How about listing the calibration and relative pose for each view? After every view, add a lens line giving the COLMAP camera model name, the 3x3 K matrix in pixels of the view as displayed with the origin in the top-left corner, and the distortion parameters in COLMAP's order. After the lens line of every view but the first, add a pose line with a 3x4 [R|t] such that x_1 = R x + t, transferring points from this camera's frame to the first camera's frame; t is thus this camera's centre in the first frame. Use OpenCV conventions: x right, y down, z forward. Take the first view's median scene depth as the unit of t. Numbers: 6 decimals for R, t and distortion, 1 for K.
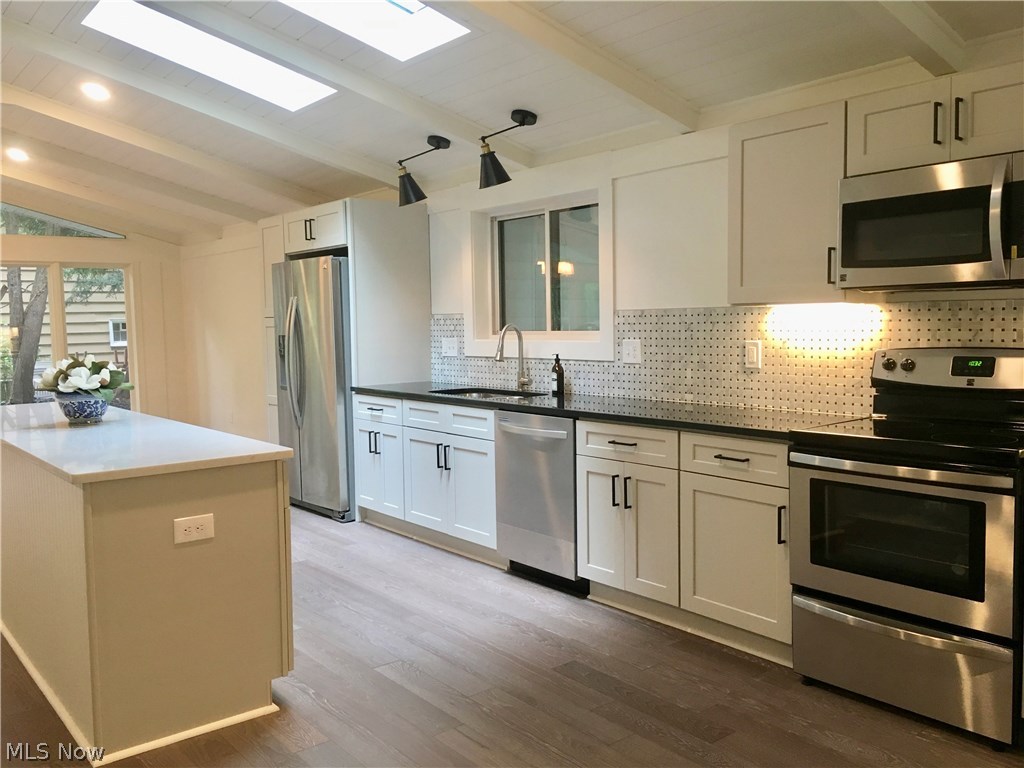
lens RADIAL K [[889.8, 0, 512.0], [0, 889.8, 384.0], [0, 0, 1]] dist [0.070938, -0.002893]
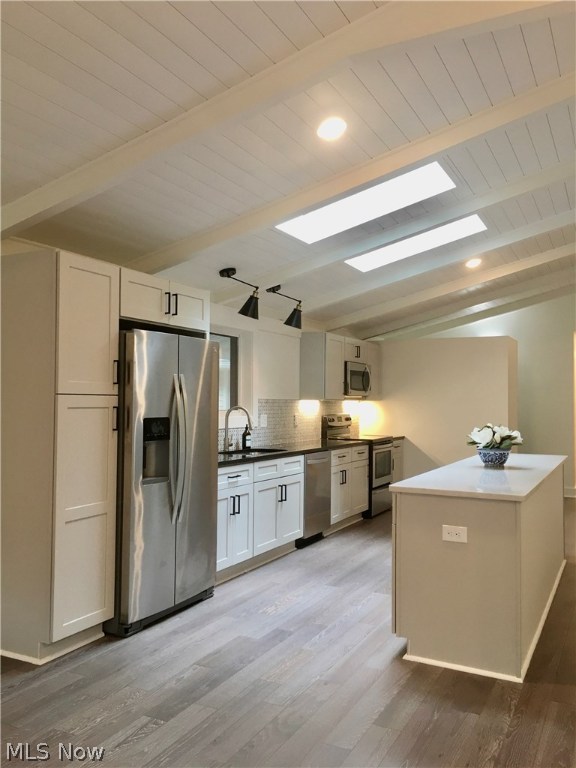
lens RADIAL K [[667.4, 0, 288.0], [0, 667.4, 384.0], [0, 0, 1]] dist [0.070938, -0.002893]
pose [[-0.444810, 0.043730, 0.894557, -1.059600], [0.069304, 0.997493, -0.014301, -0.082747], [-0.892940, 0.055635, -0.446726, 1.422827]]
